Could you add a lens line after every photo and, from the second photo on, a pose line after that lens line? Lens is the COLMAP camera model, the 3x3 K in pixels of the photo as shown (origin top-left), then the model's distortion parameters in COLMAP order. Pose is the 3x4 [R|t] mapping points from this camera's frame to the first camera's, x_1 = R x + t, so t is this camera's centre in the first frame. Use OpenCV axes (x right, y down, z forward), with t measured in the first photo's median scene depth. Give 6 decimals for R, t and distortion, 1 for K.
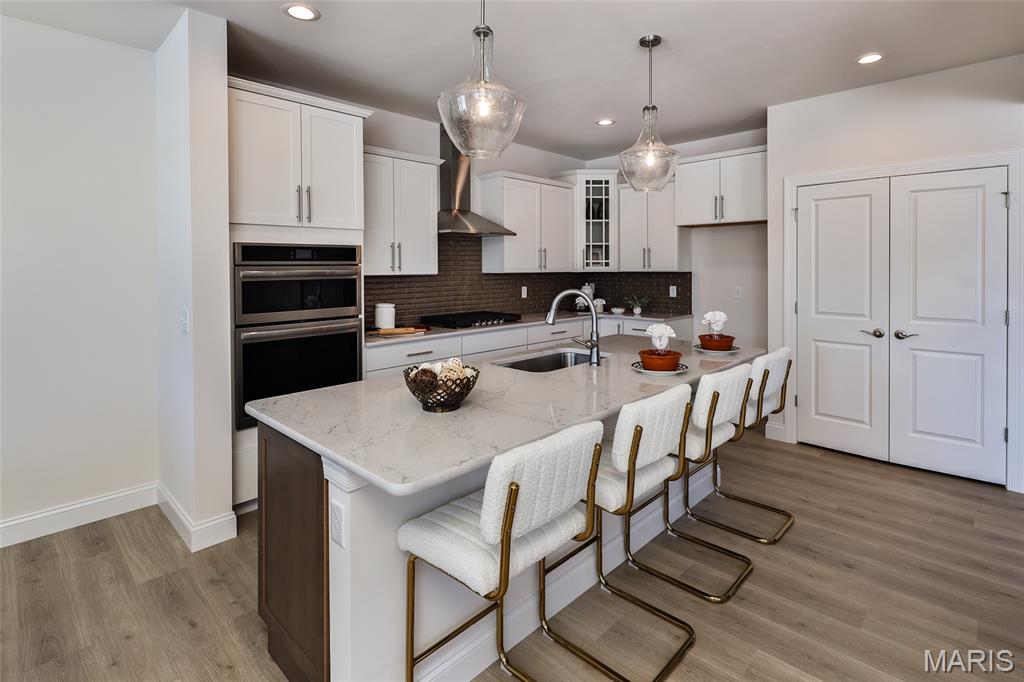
lens RADIAL K [[496.5, 0, 516.3], [0, 496.5, 271.2], [0, 0, 1]] dist [0.005852, -0.003806]
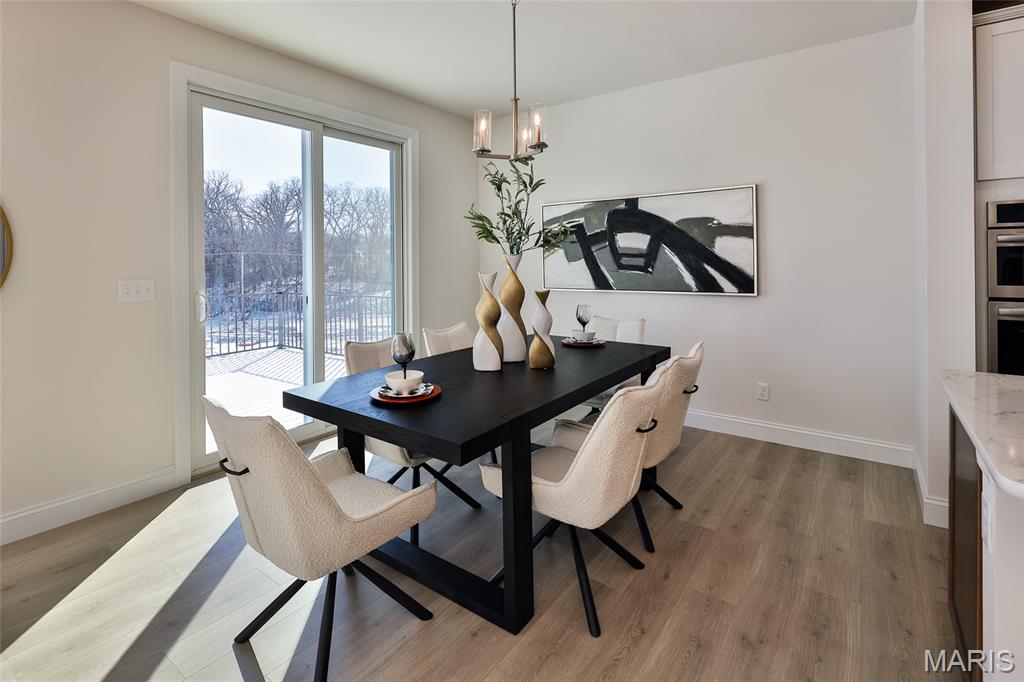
lens RADIAL K [[496.5, 0, 520.8], [0, 496.5, 257.7], [0, 0, 1]] dist [0.005852, -0.003806]
pose [[0.149252, -0.000114, -0.988799, 0.132971], [-0.000031, 1.000000, -0.000120, 0.030498], [0.988799, 0.000049, 0.149252, 0.049787]]
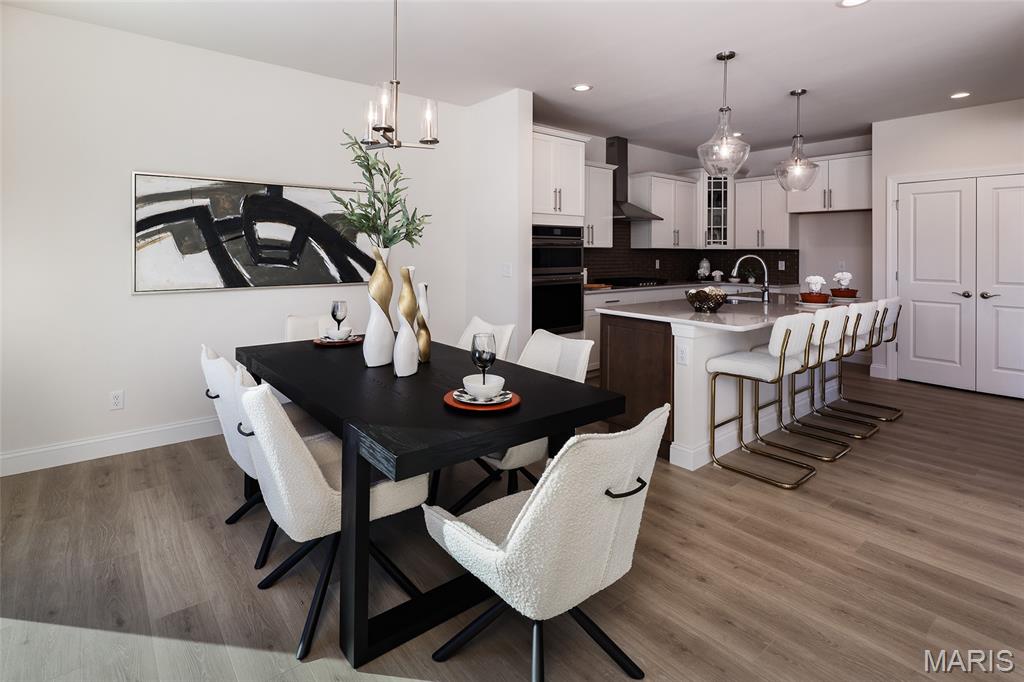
lens RADIAL K [[496.5, 0, 489.4], [0, 496.5, 247.1], [0, 0, 1]] dist [0.005852, -0.003806]
pose [[0.990706, 0.011257, -0.135554, -0.358285], [-0.013285, 0.999813, -0.014065, 0.032851], [0.135371, 0.015735, 0.990670, -0.492895]]
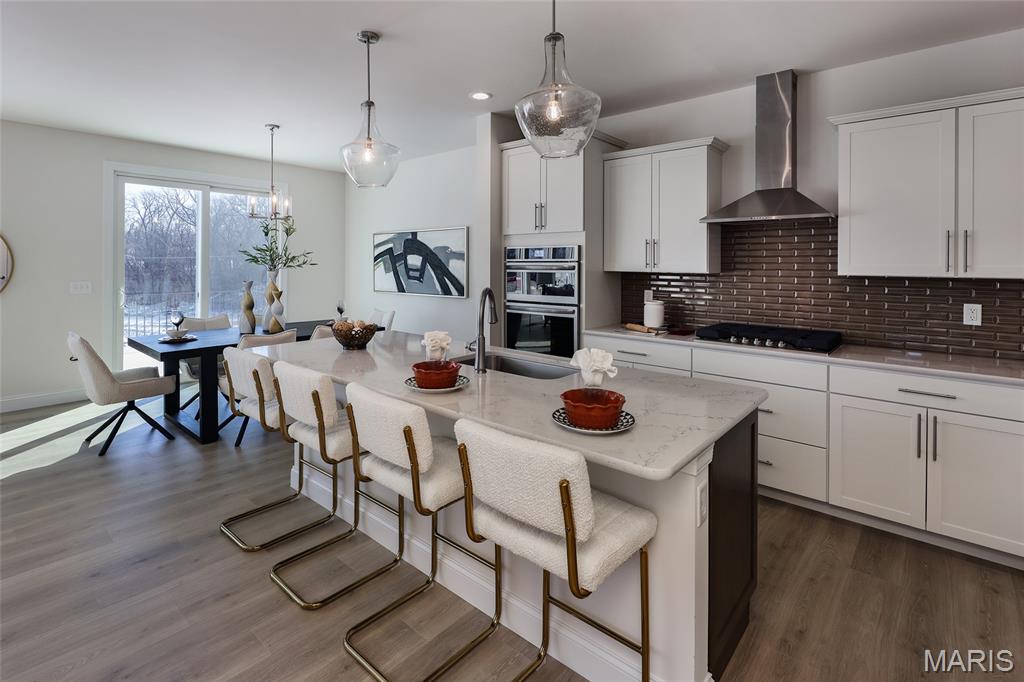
lens RADIAL K [[496.5, 0, 527.5], [0, 496.5, 260.2], [0, 0, 1]] dist [0.005852, -0.003806]
pose [[0.069854, 0.001337, -0.997556, 0.771534], [-0.013880, 0.999904, 0.000368, -0.013541], [0.997461, 0.013820, 0.069866, 0.731744]]
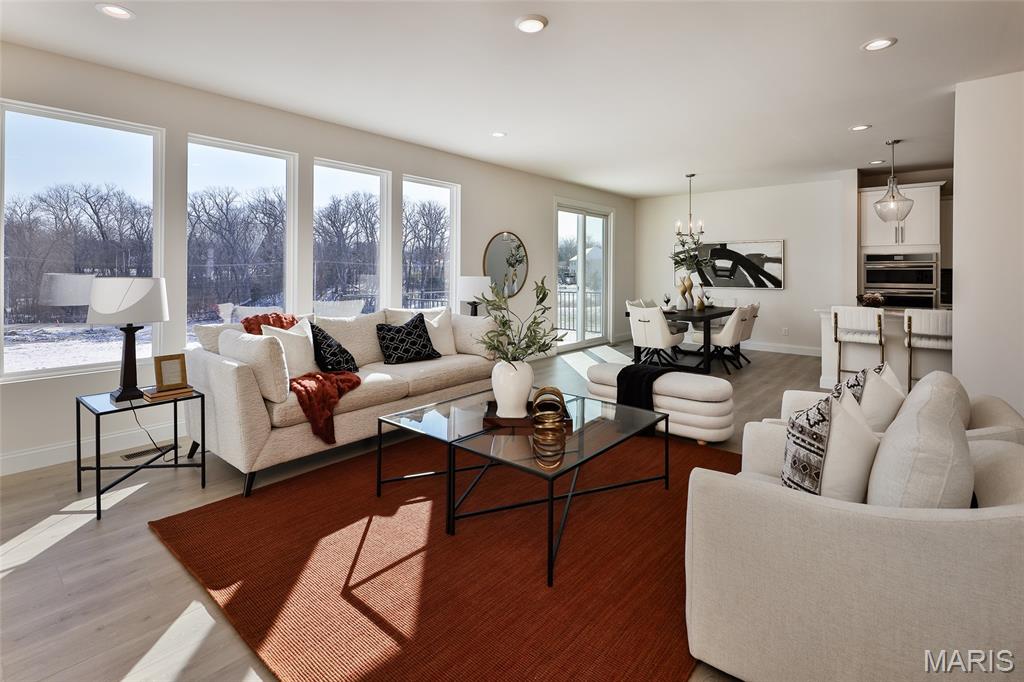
lens RADIAL K [[496.5, 0, 520.6], [0, 496.5, 265.9], [0, 0, 1]] dist [0.005852, -0.003806]
pose [[0.075381, -0.004533, -0.997145, 1.350660], [-0.012421, 0.999908, -0.005485, 0.028478], [0.997077, 0.012799, 0.075318, -0.675906]]
